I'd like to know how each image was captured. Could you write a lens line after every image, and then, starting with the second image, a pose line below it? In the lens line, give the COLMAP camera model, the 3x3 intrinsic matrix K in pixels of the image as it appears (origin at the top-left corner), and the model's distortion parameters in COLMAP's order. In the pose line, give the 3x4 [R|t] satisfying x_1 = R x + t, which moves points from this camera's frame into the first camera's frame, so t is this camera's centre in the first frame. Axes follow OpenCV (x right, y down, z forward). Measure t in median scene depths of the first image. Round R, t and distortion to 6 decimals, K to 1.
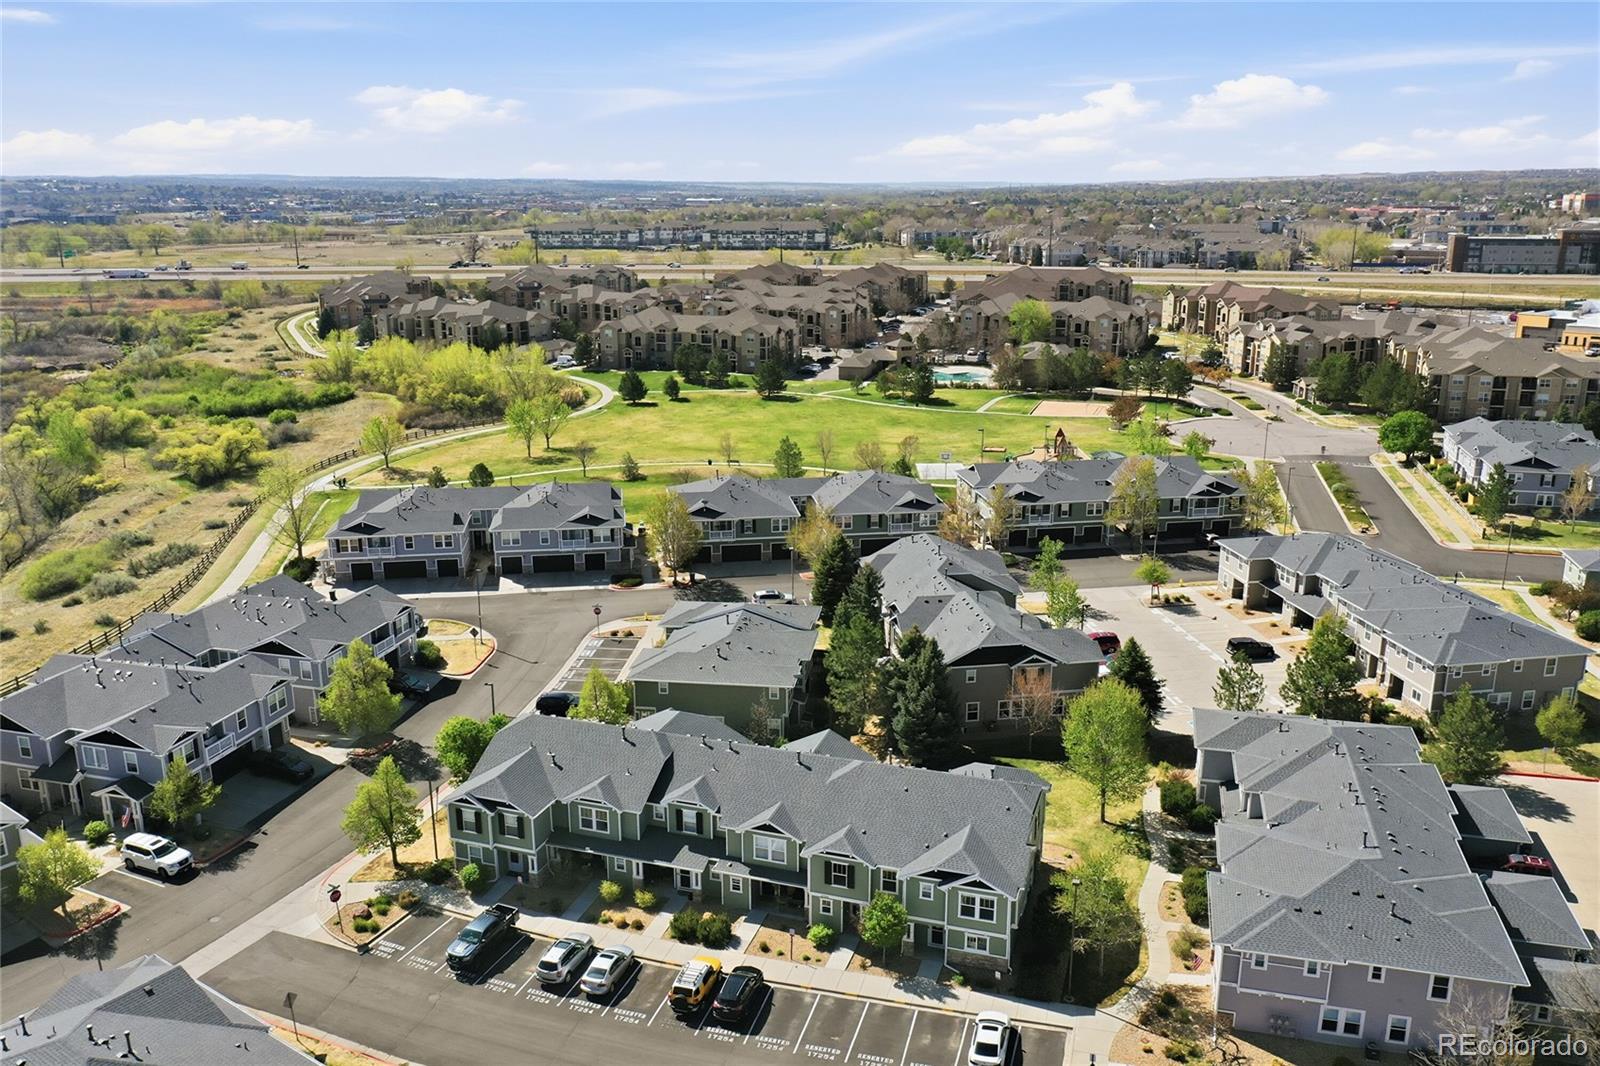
lens RADIAL K [[1227.8, 0, 800.0], [0, 1227.8, 533.0], [0, 0, 1]] dist [-0.004916, -0.004108]
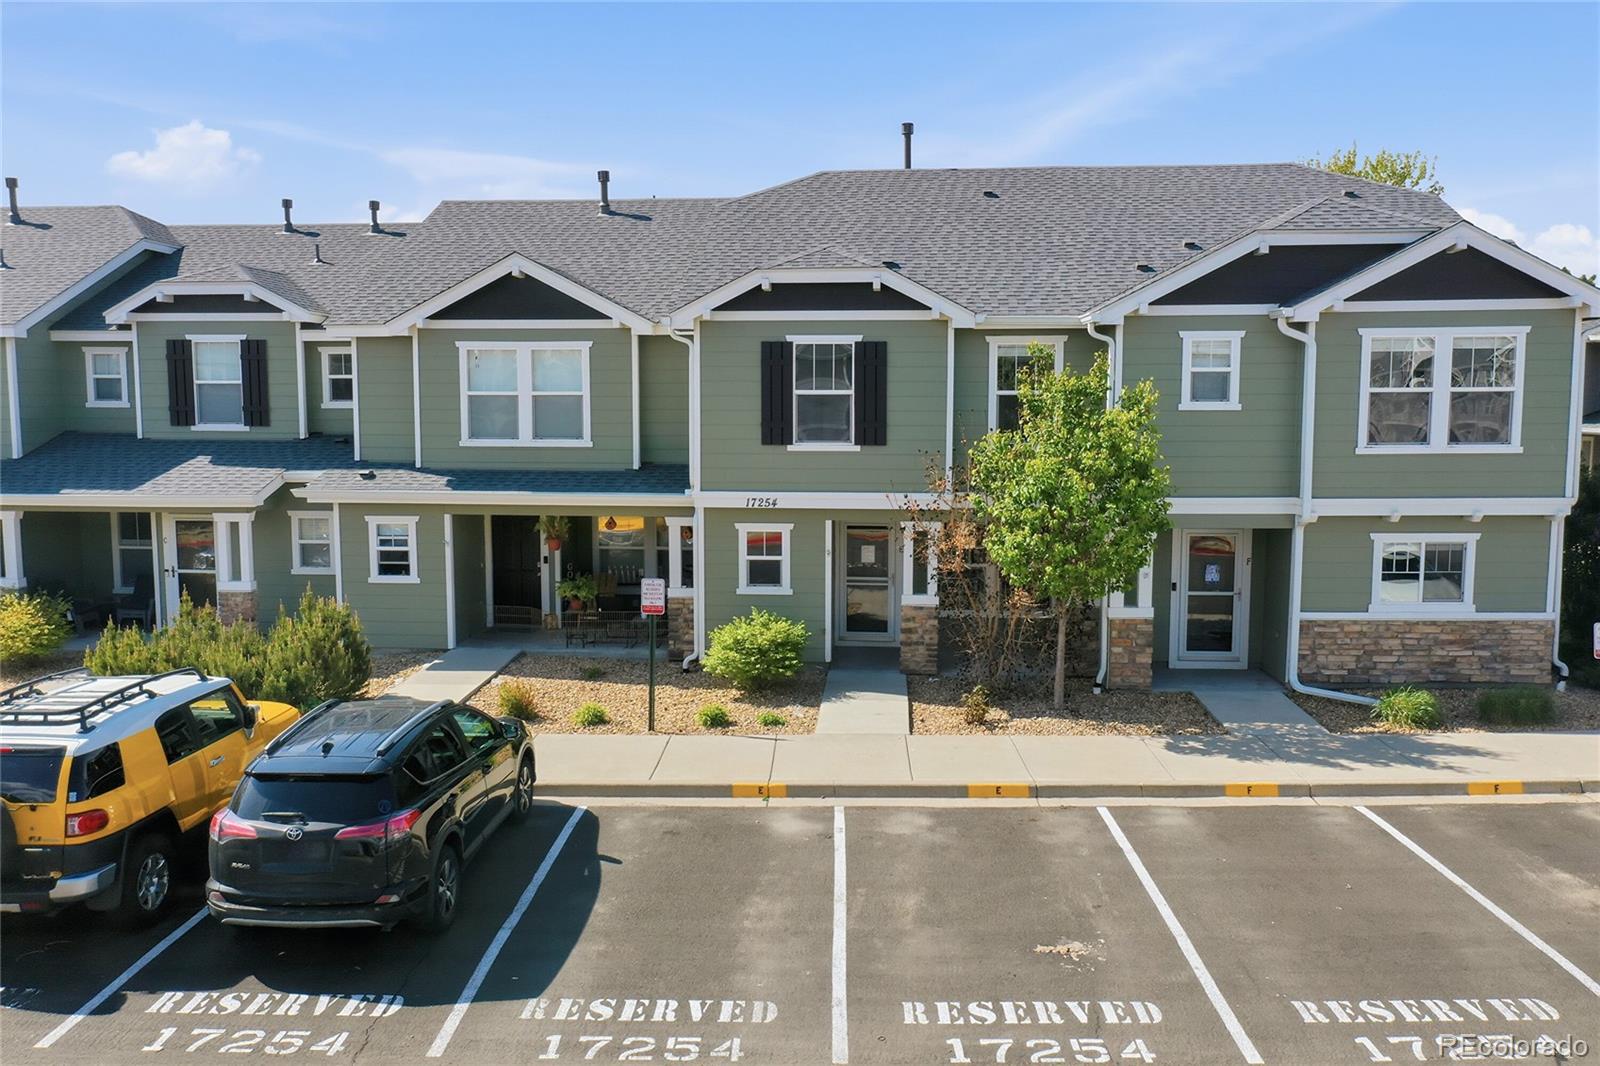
lens RADIAL K [[1227.8, 0, 800.0], [0, 1227.8, 533.0], [0, 0, 1]] dist [-0.004916, -0.004108]
pose [[0.968833, -0.025780, 0.246368, -0.034588], [0.060258, 0.989222, -0.133450, 0.340120], [-0.240272, 0.144137, 0.959945, 0.767171]]
